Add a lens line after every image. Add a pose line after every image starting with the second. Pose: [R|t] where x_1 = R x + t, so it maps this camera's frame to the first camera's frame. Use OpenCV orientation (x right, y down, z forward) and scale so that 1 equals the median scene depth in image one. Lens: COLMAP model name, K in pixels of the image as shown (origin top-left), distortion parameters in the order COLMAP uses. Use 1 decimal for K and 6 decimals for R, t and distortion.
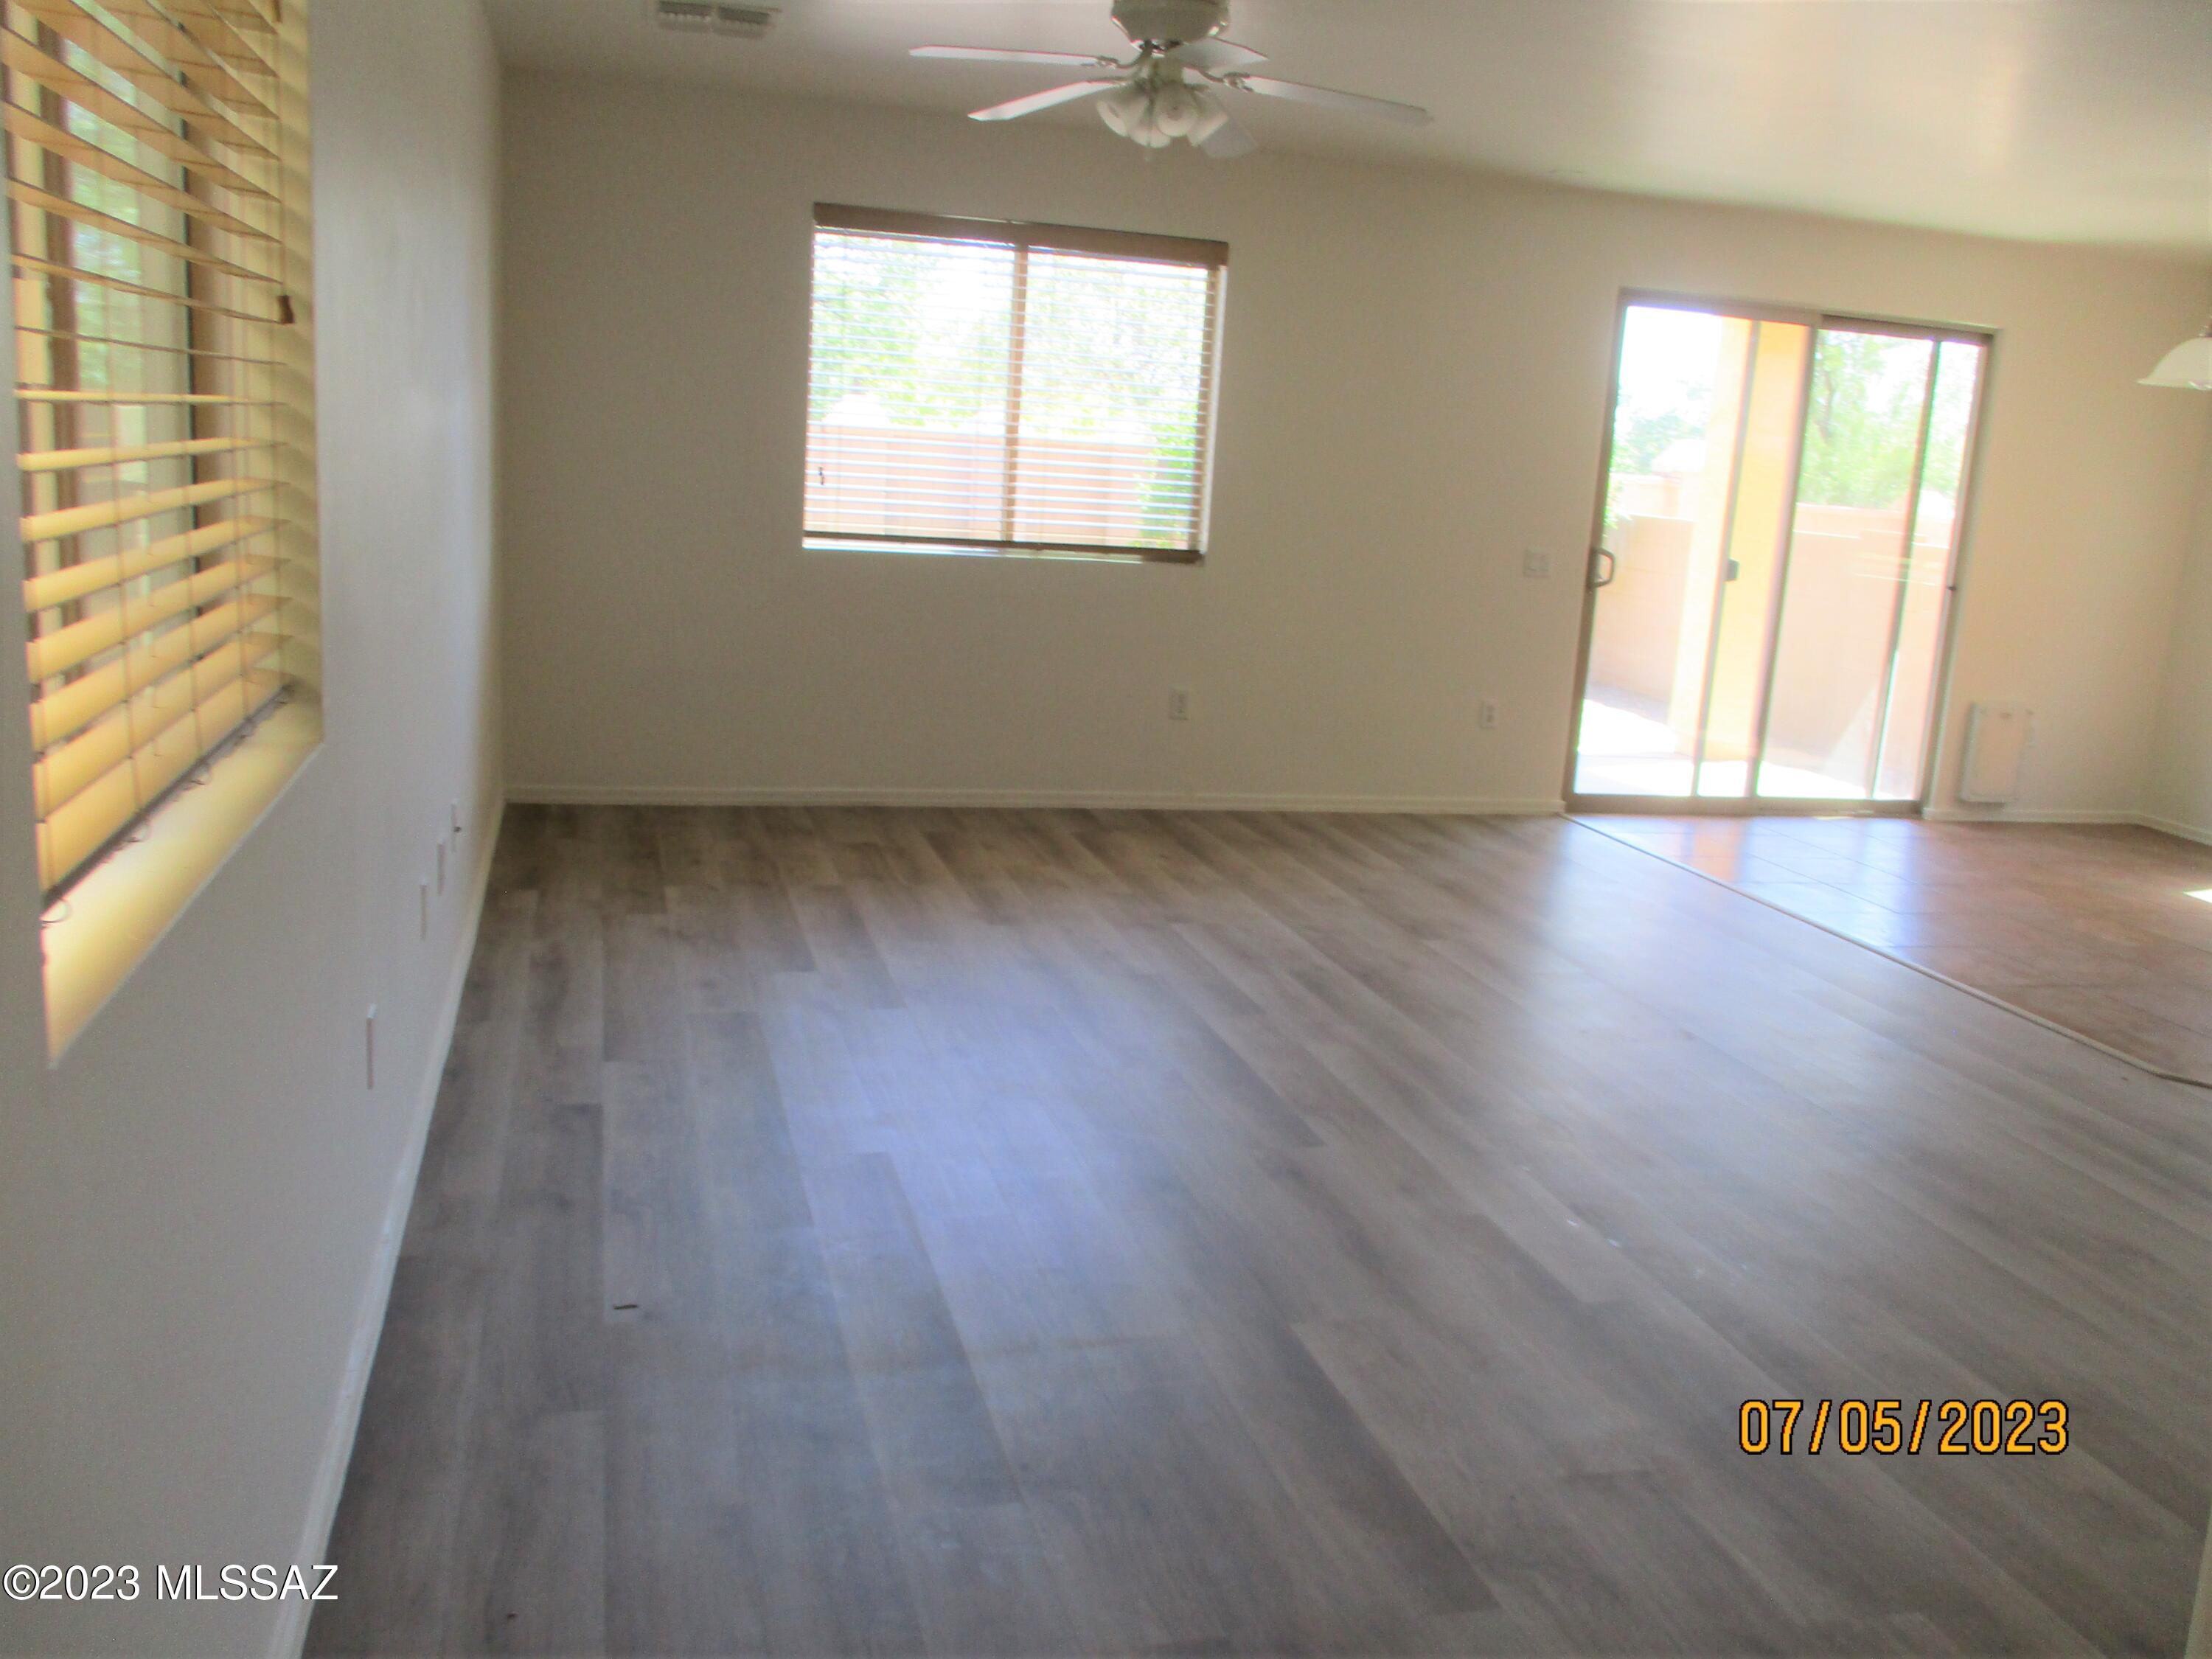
lens RADIAL K [[1856.8, 0, 1121.7], [0, 1856.8, 787.6], [0, 0, 1]] dist [-0.023384, 0.006112]
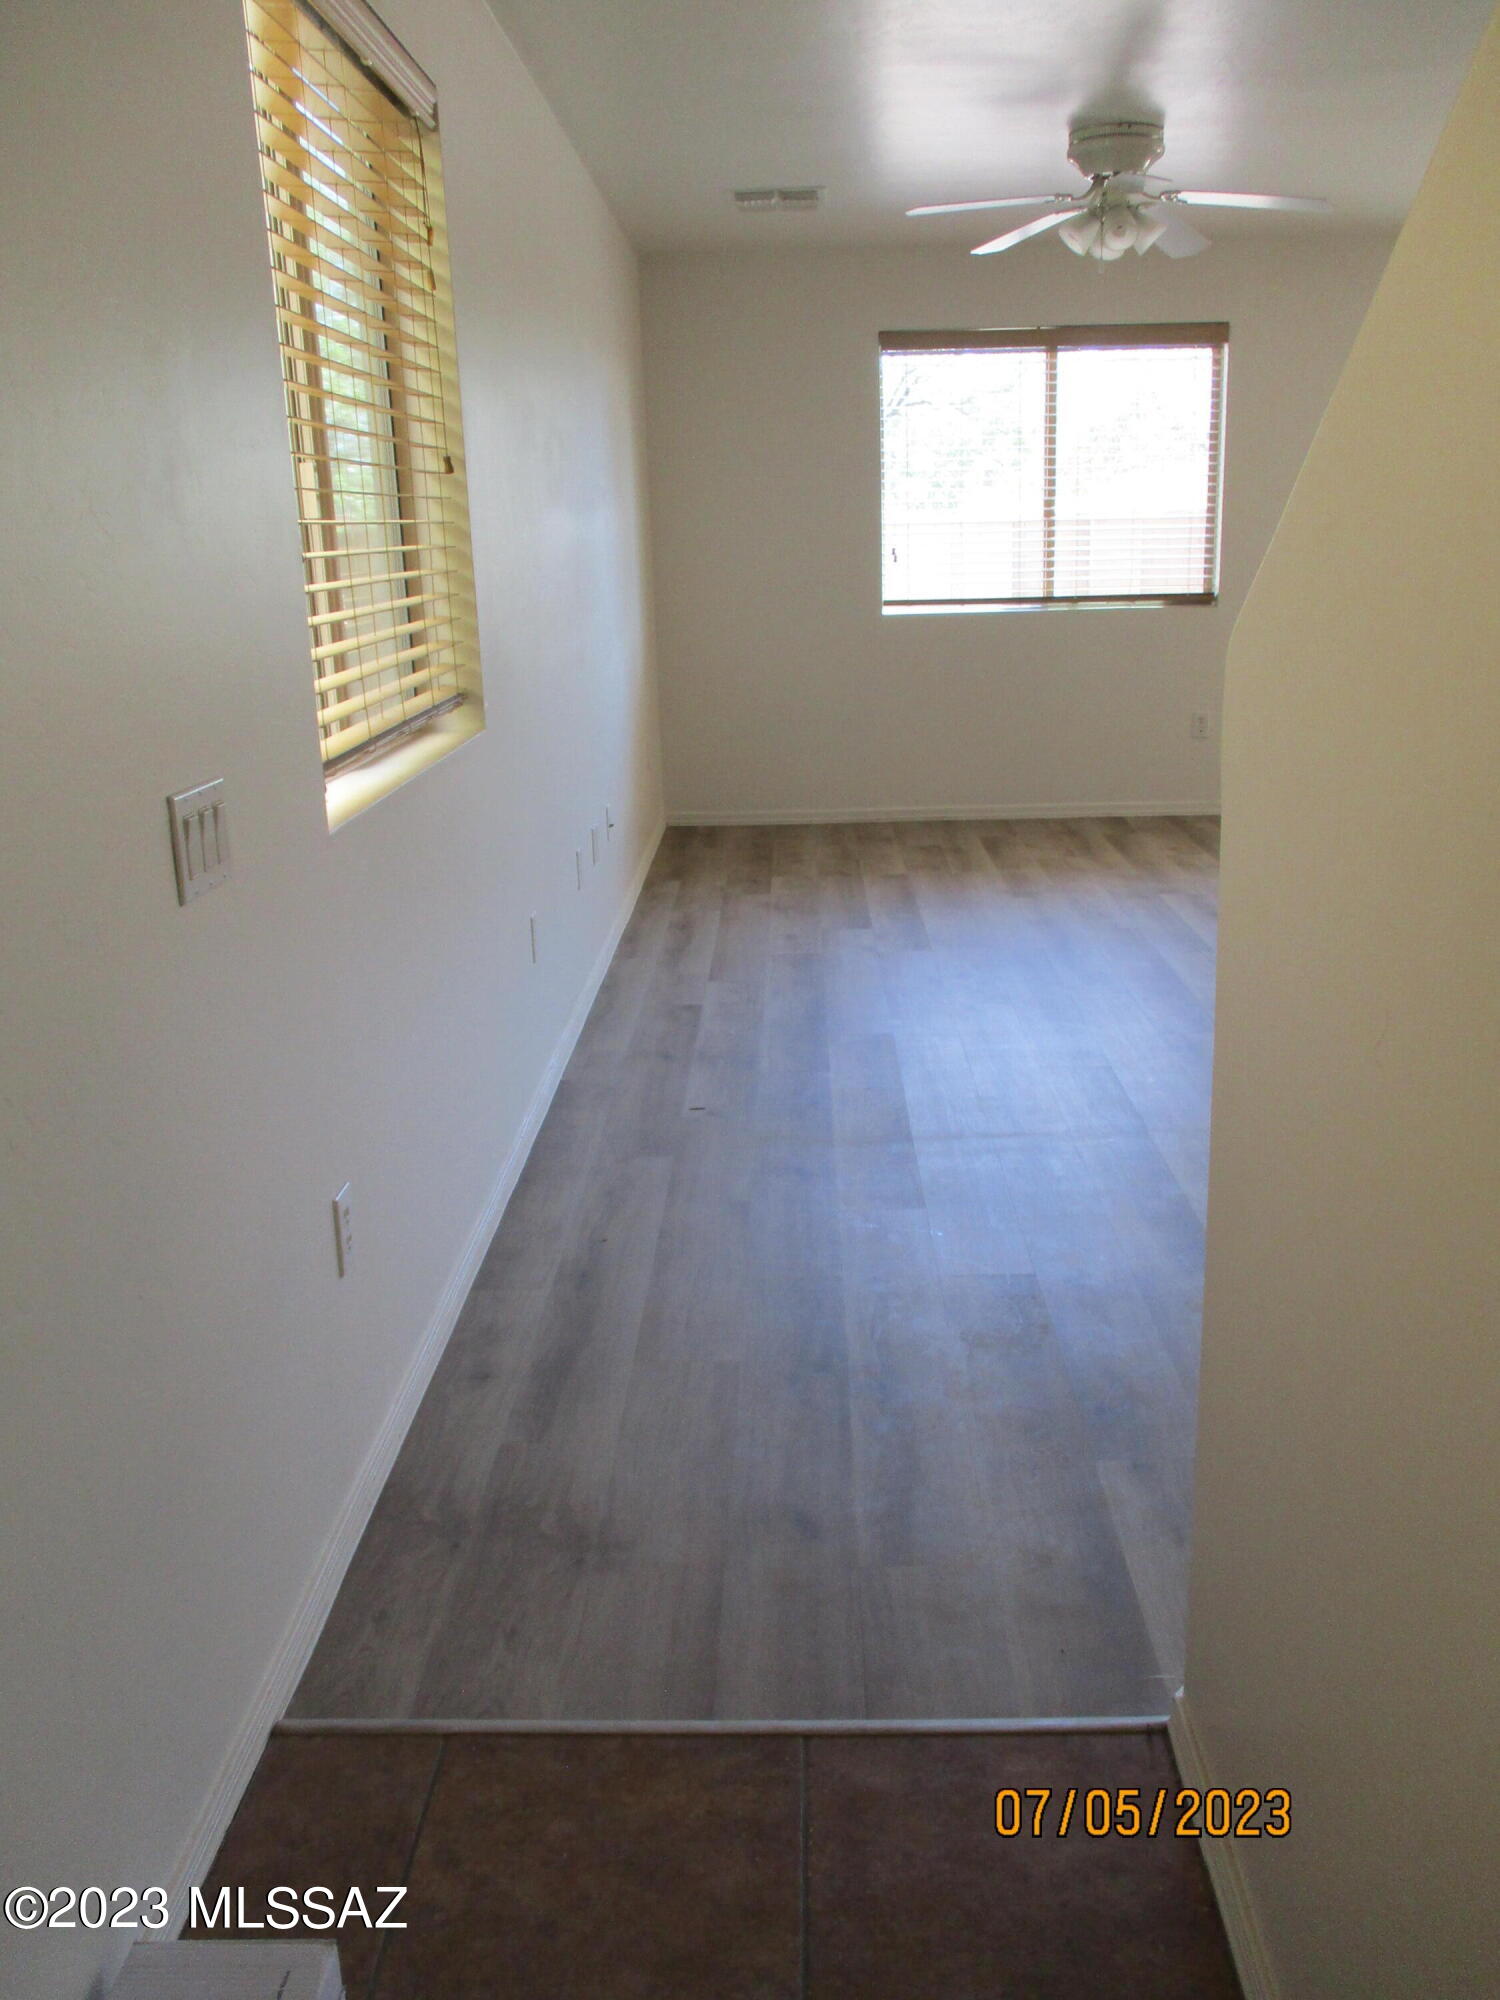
lens RADIAL K [[1671.5, 0, 750.0], [0, 1671.5, 1000.0], [0, 0, 1]] dist [-0.007859, 0.006891]
pose [[0.953107, -0.005829, -0.302578, 0.096551], [0.032386, 0.996038, 0.082825, 0.039507], [0.300897, -0.088740, 0.949519, -0.146124]]
